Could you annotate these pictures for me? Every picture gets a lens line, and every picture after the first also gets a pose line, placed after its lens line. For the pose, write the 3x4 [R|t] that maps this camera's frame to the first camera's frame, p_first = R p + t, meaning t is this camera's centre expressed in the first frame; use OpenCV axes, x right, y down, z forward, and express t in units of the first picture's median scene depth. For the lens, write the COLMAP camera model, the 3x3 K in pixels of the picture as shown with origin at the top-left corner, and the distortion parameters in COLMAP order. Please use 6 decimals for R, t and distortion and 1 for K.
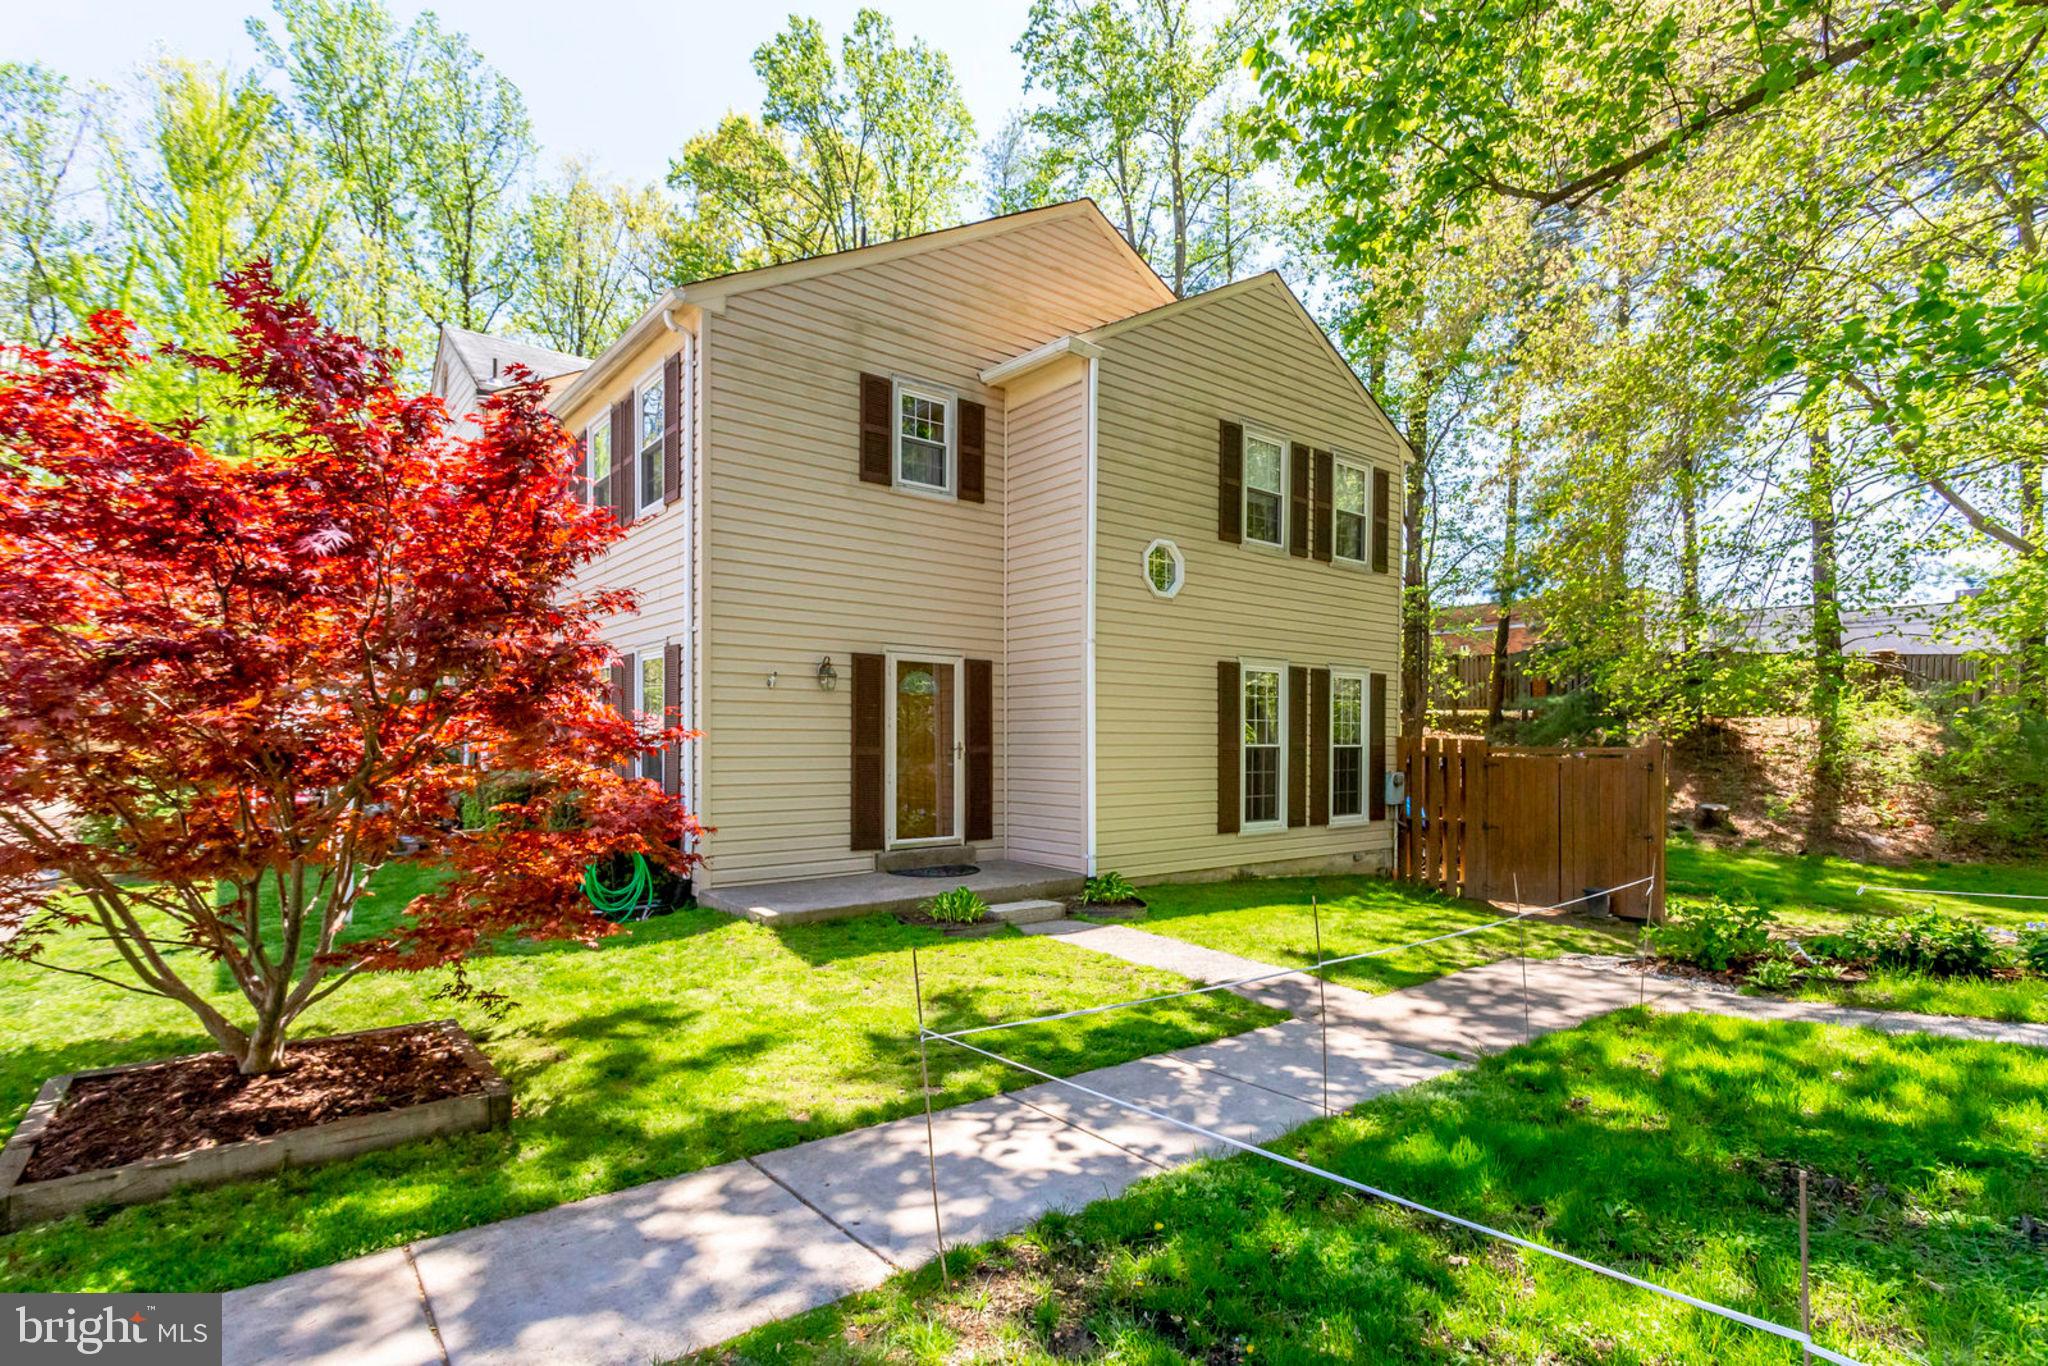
lens RADIAL K [[1014.6, 0, 1023.8], [0, 1014.6, 746.0], [0, 0, 1]] dist [-0.005861, 0.007469]
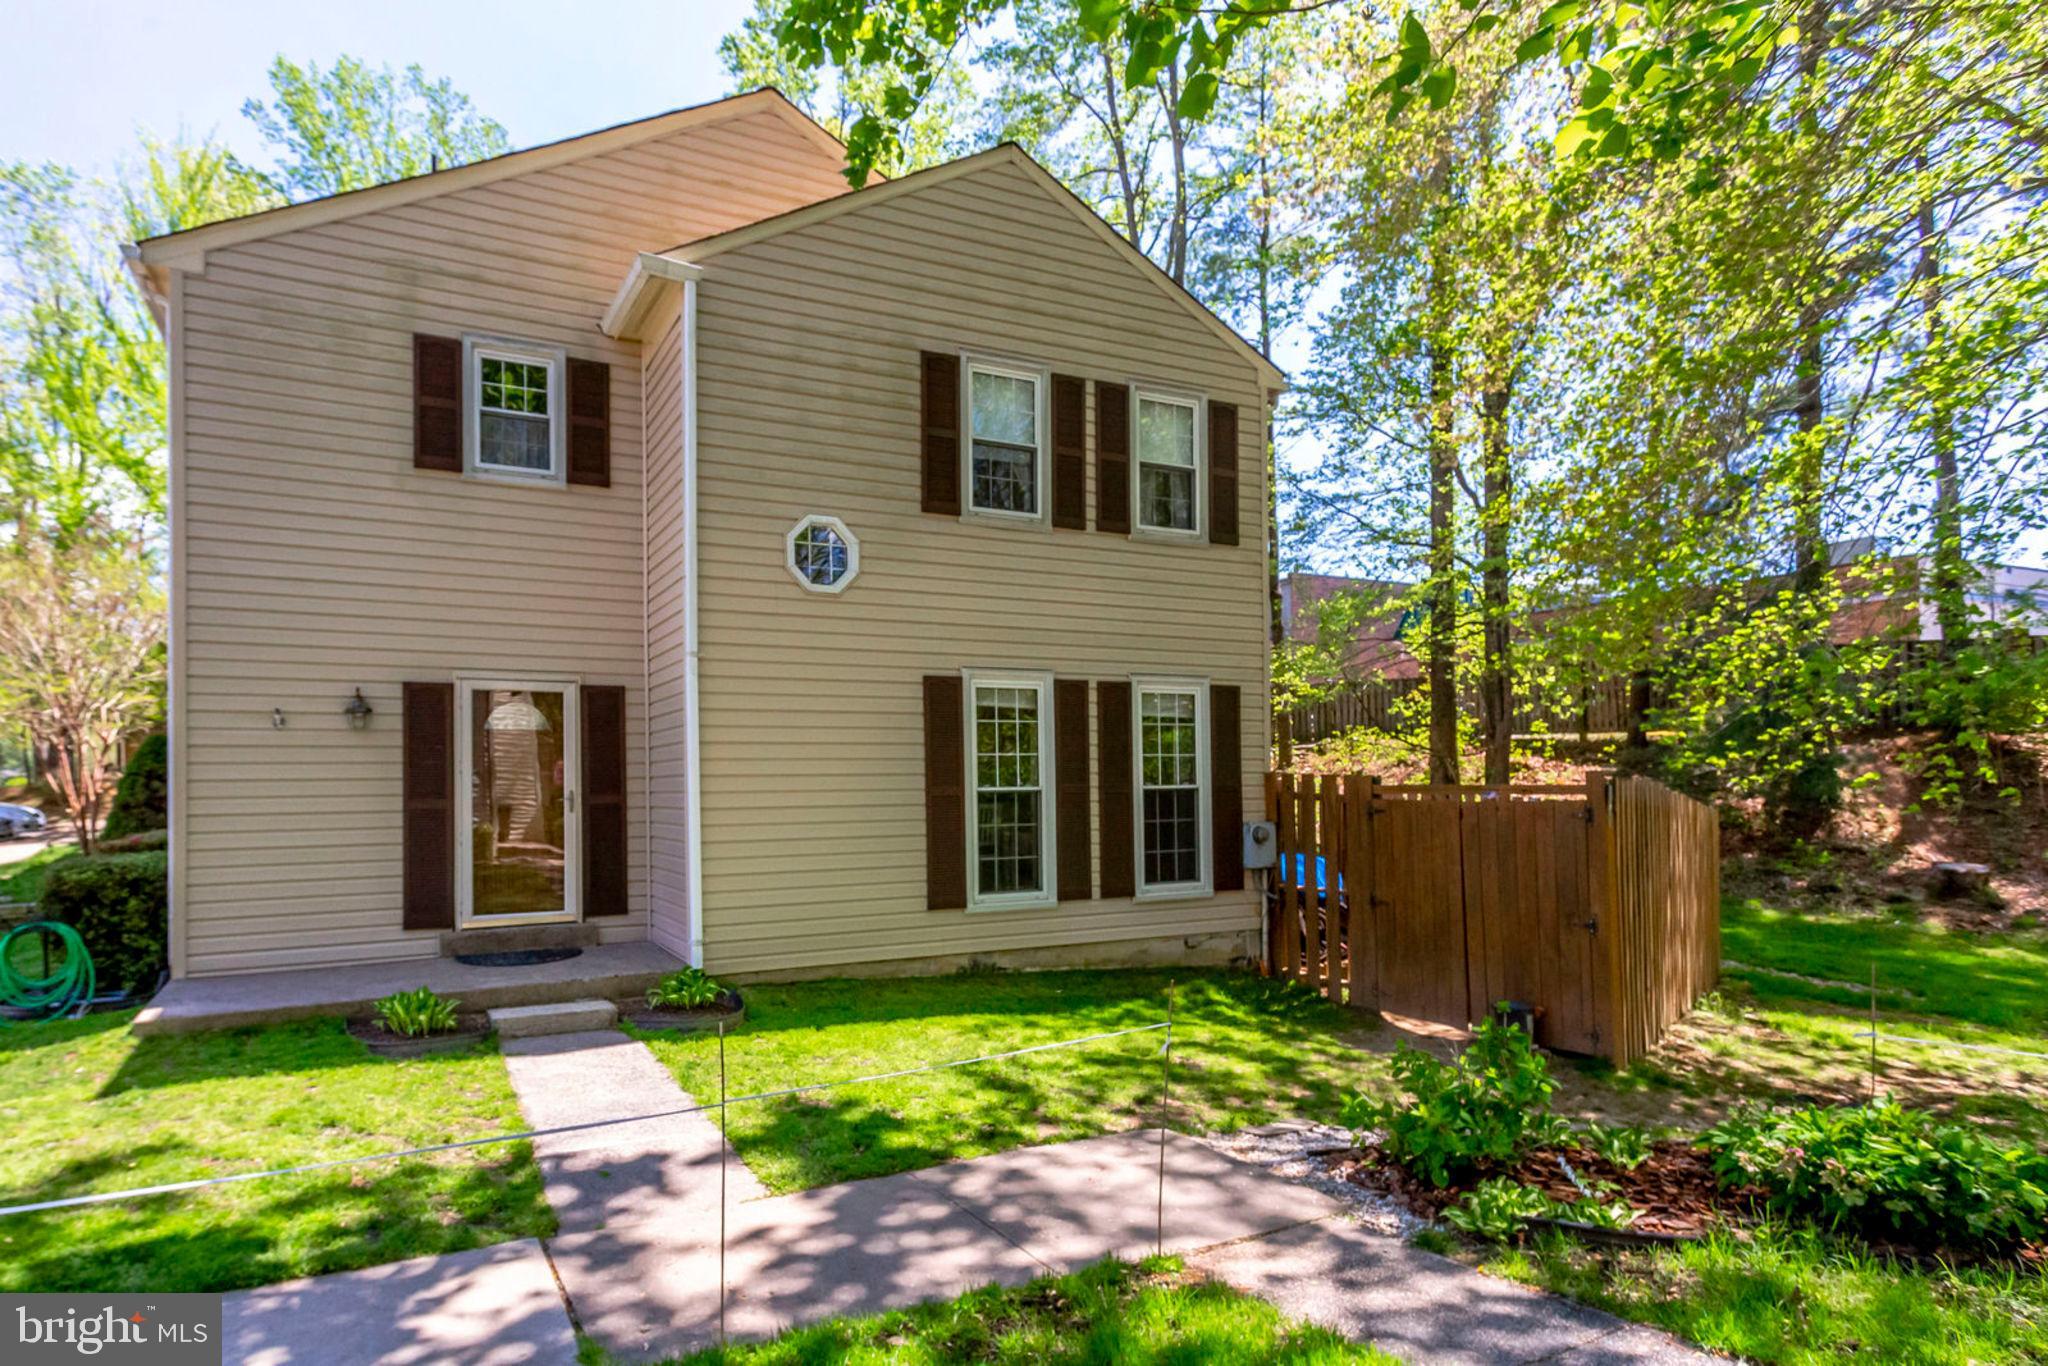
lens RADIAL K [[1093.5, 0, 891.5], [0, 1093.5, 766.8], [0, 0, 1]] dist [0.010247, 0.009972]
pose [[0.969724, -0.020979, -0.243302, 0.361175], [0.015500, 0.999582, -0.024412, 0.001824], [0.243713, 0.019901, 0.969643, 0.223532]]
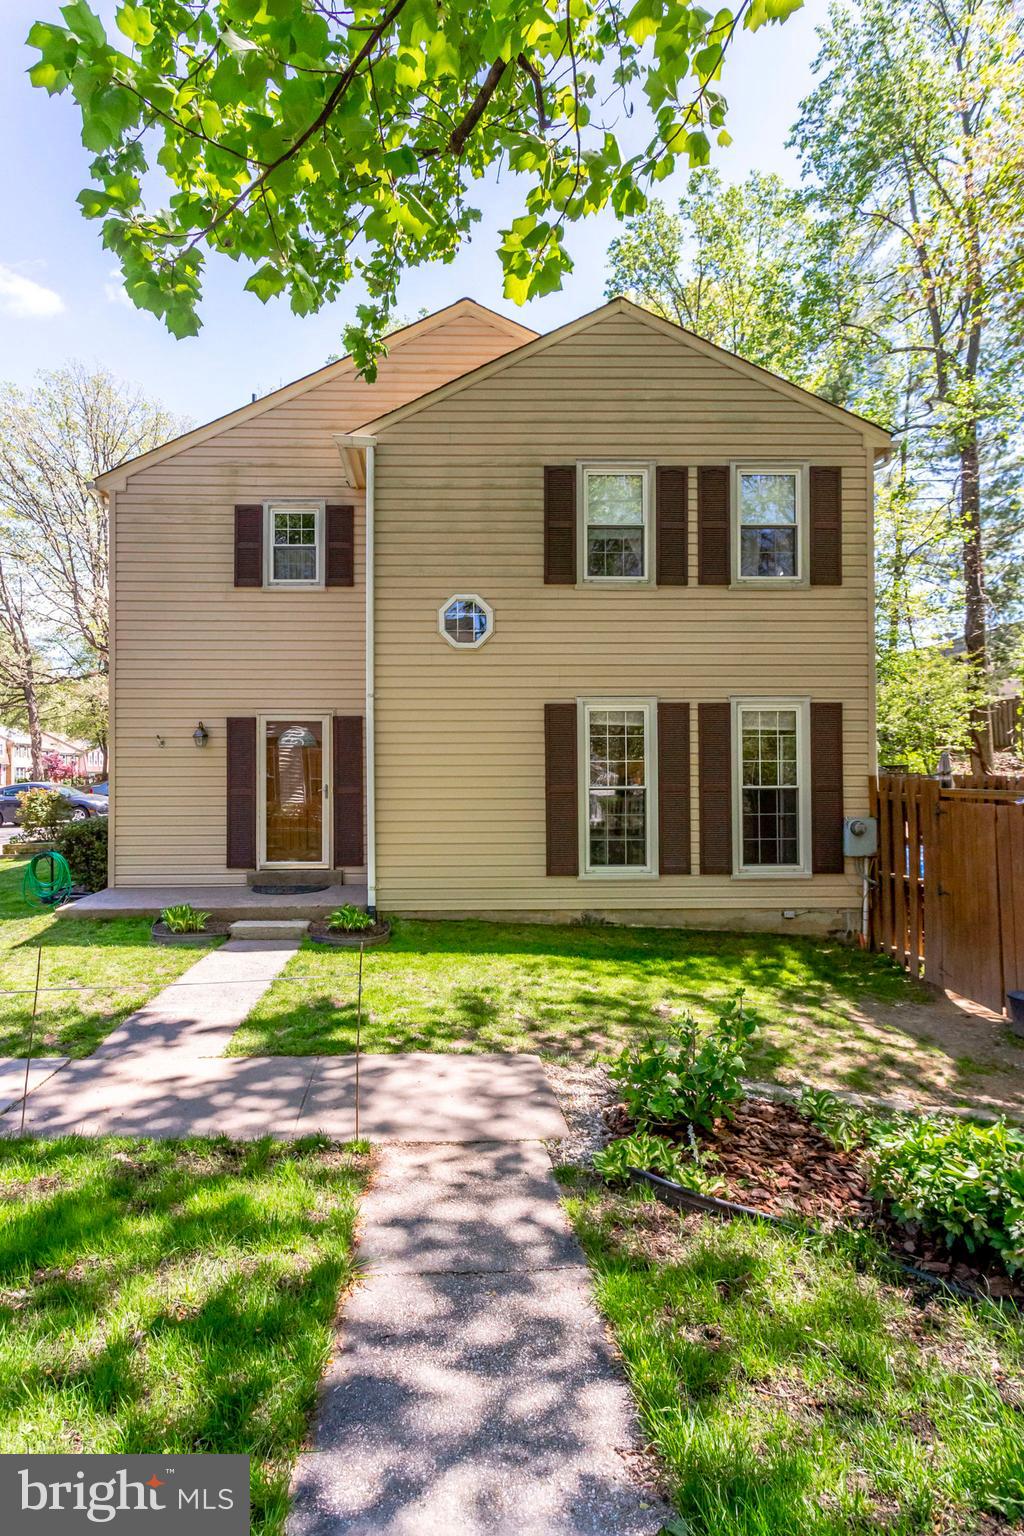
lens RADIAL K [[820.1, 0, 665.3], [0, 820.1, 746.7], [0, 0, 1]] dist [0.010247, 0.009972]
pose [[0.783415, -0.024721, -0.621007, 0.791698], [0.003455, 0.999366, -0.035424, -0.011359], [0.621489, 0.025607, 0.783004, 0.436307]]
